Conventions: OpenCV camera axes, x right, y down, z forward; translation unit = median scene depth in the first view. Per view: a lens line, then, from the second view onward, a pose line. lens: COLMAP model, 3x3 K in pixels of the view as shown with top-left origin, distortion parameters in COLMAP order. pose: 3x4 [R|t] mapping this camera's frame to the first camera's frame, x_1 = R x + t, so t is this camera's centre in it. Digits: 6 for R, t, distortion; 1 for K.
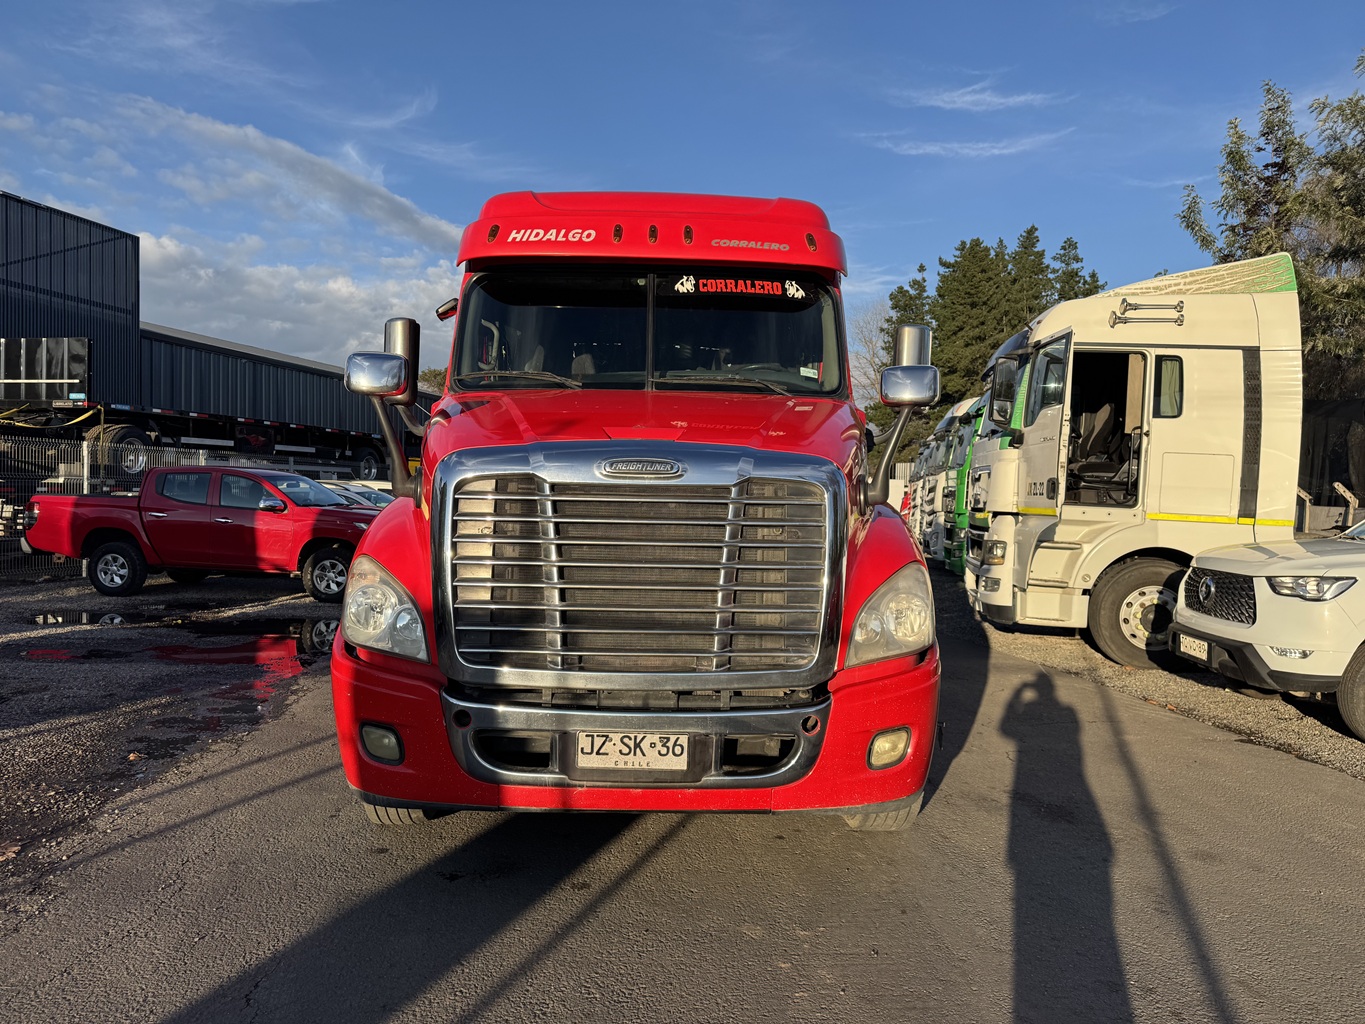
lens RADIAL K [[946.1, 0, 690.5], [0, 946.1, 514.3], [0, 0, 1]] dist [0.086025, -0.097564]
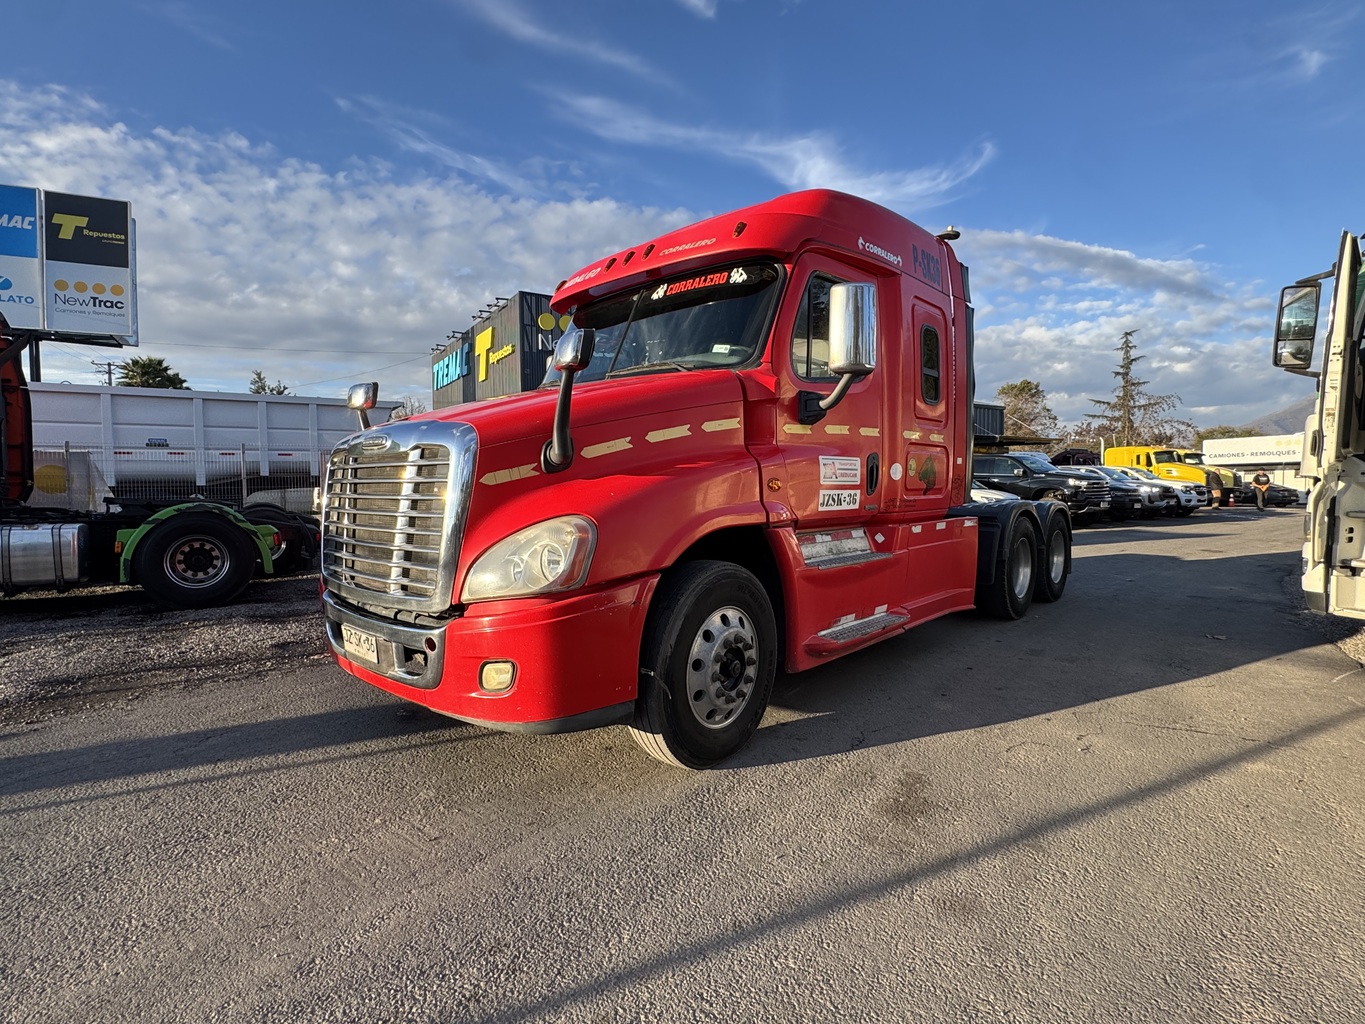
lens RADIAL K [[678.7, 0, 680.4], [0, 678.7, 513.6], [0, 0, 1]] dist [-0.000663, -0.000474]
pose [[0.722109, 0.009503, -0.691714, 0.621133], [0.006596, 0.999766, 0.020621, 0.024570], [0.691748, -0.019453, 0.721877, 0.385789]]
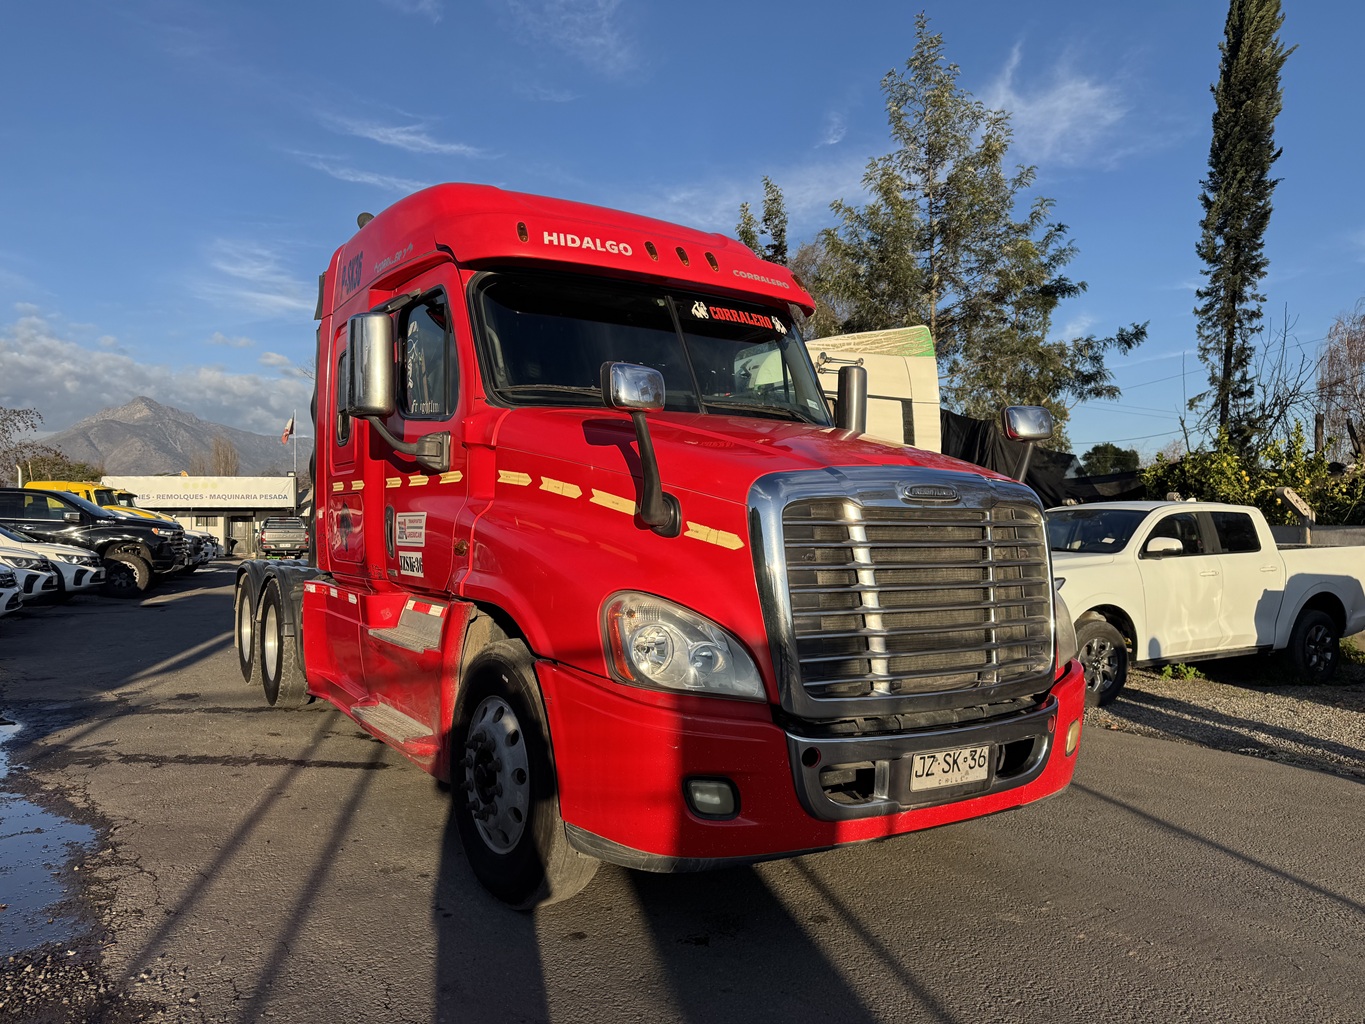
lens RADIAL K [[947.7, 0, 682.5], [0, 947.7, 512.0], [0, 0, 1]] dist [0.074520, -0.066861]
pose [[0.861196, -0.004489, 0.508252, -0.531279], [0.019058, 0.999543, -0.023464, -0.006339], [-0.507915, 0.029893, 0.860888, 0.155493]]
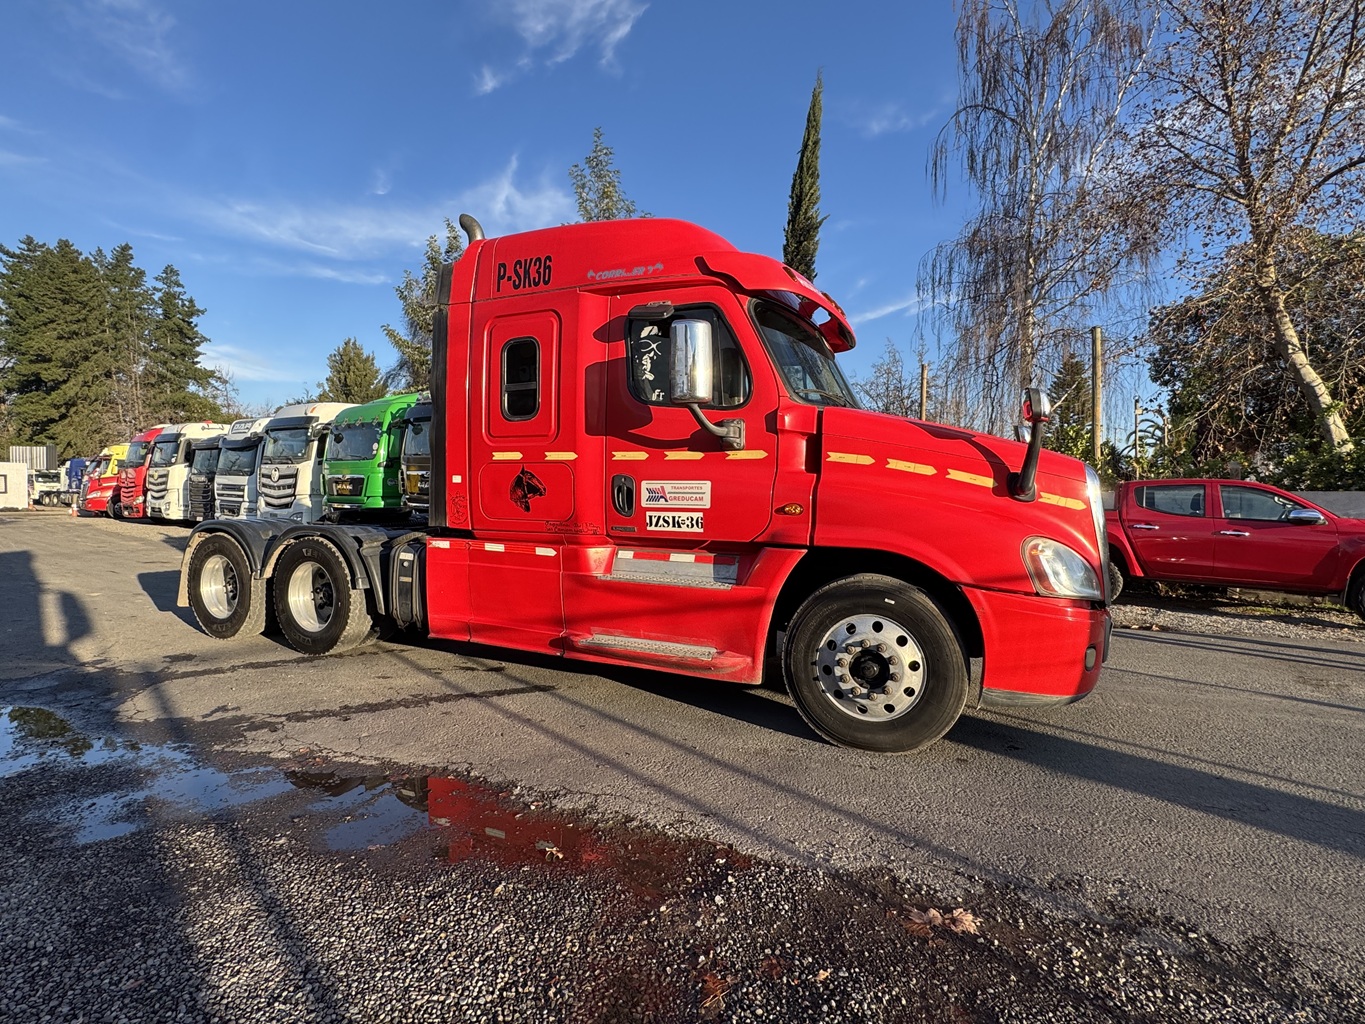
lens RADIAL K [[665.3, 0, 682.5], [0, 665.3, 512.0], [0, 0, 1]] dist [-0.004743, -0.000798]
pose [[0.471865, -0.045289, 0.880507, -1.017956], [0.016725, 0.998960, 0.042419, -0.030040], [-0.881512, -0.005290, 0.472132, 0.713361]]
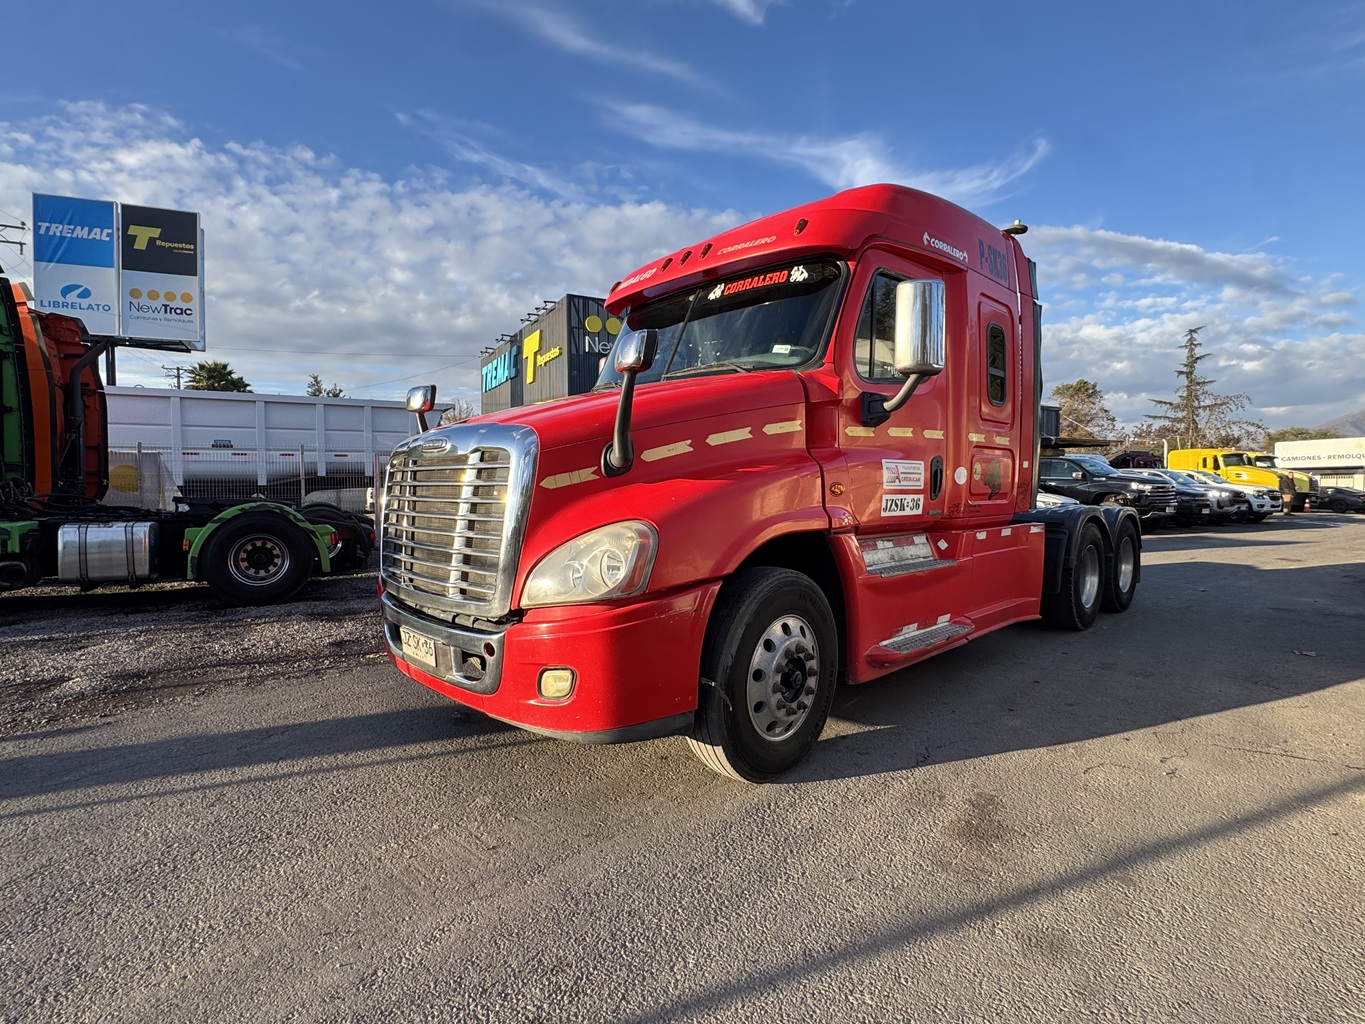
lens RADIAL K [[678.8, 0, 682.5], [0, 678.8, 512.0], [0, 0, 1]] dist [-0.000441, -0.000609]
pose [[0.679908, 0.011473, -0.733207, 0.597634], [0.000343, 0.999873, 0.015964, 0.021505], [0.733297, -0.011106, 0.679818, 0.385610]]
